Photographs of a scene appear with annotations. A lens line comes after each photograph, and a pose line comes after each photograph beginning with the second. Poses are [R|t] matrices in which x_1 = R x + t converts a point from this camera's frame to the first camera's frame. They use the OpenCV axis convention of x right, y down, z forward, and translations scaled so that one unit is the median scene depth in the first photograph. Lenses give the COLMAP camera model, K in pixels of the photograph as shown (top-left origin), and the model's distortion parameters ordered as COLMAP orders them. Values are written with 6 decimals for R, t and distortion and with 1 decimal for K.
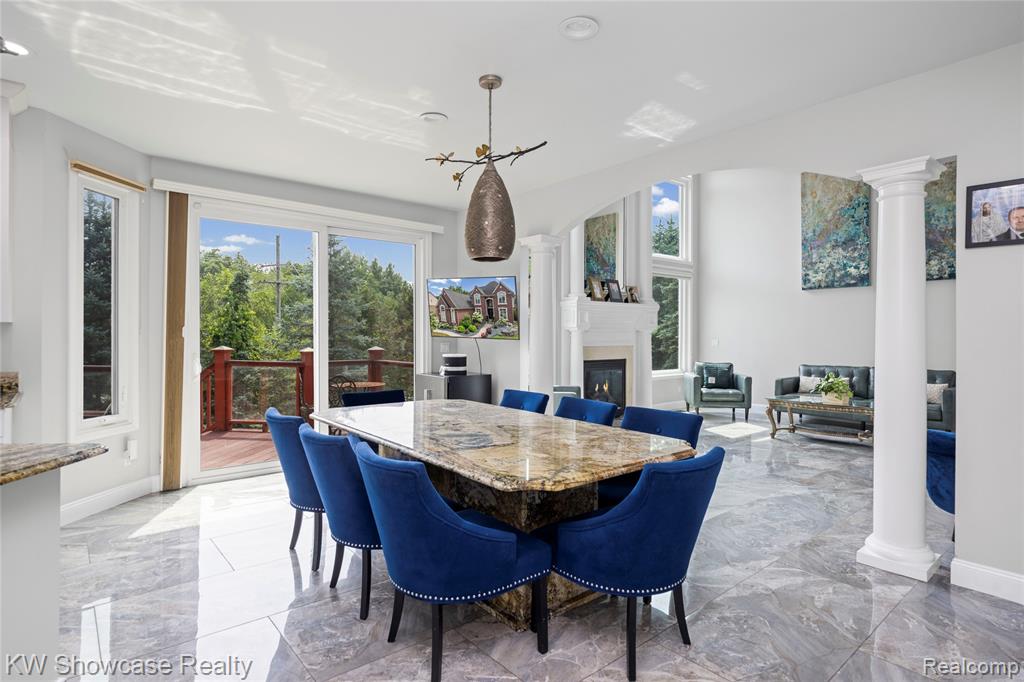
lens RADIAL K [[540.1, 0, 511.1], [0, 540.1, 327.1], [0, 0, 1]] dist [0.006080, 0.001013]
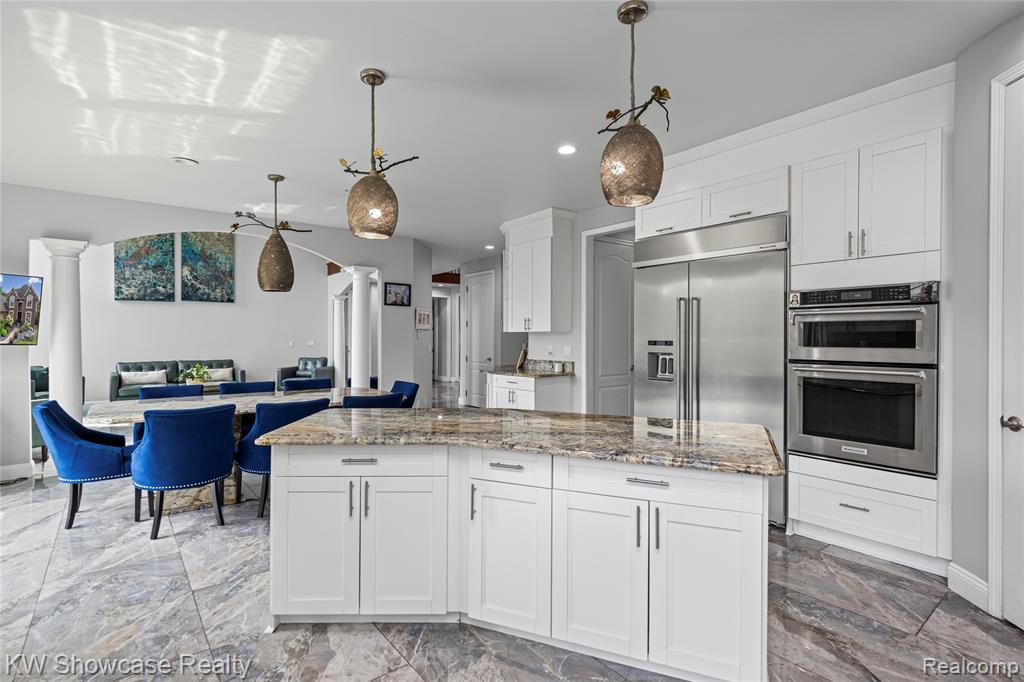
lens RADIAL K [[491.4, 0, 512.0], [0, 491.4, 341.0], [0, 0, 1]] dist [0.000561, -0.000196]
pose [[0.025234, -0.013776, 0.999587, -1.071102], [-0.010670, 0.999844, 0.014049, -0.005779], [-0.999625, -0.011021, 0.025083, 0.210423]]
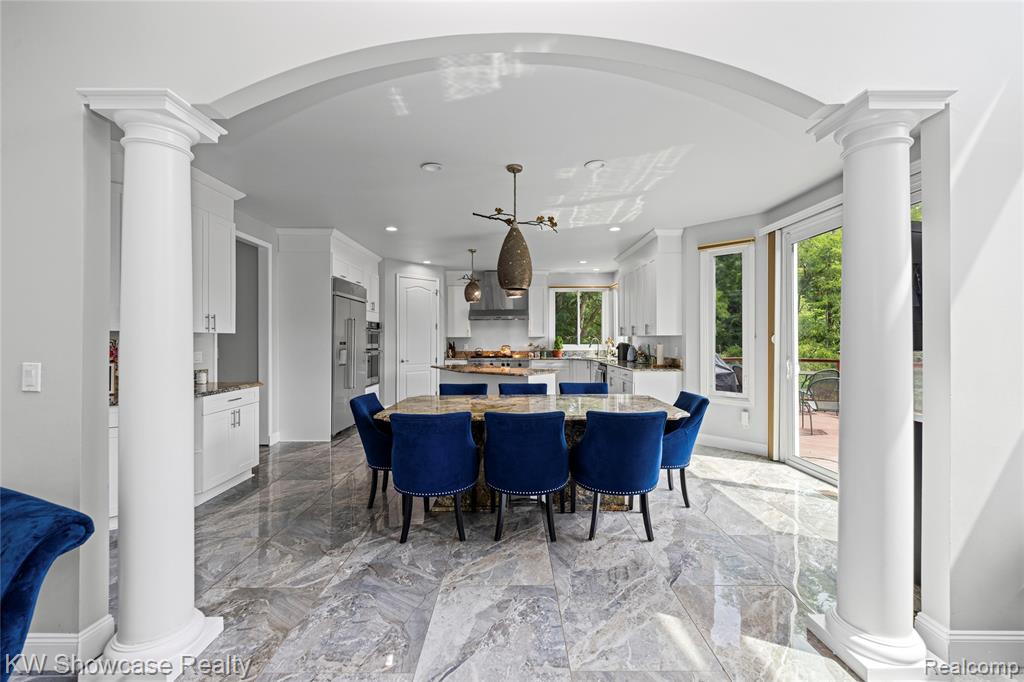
lens RADIAL K [[439.1, 0, 511.6], [0, 439.1, 335.5], [0, 0, 1]] dist [-0.001131, -0.000229]
pose [[-0.646329, -0.009652, -0.762998, 0.637595], [0.007803, 0.999784, -0.019257, 0.016770], [0.763019, -0.018400, -0.646114, 1.291658]]
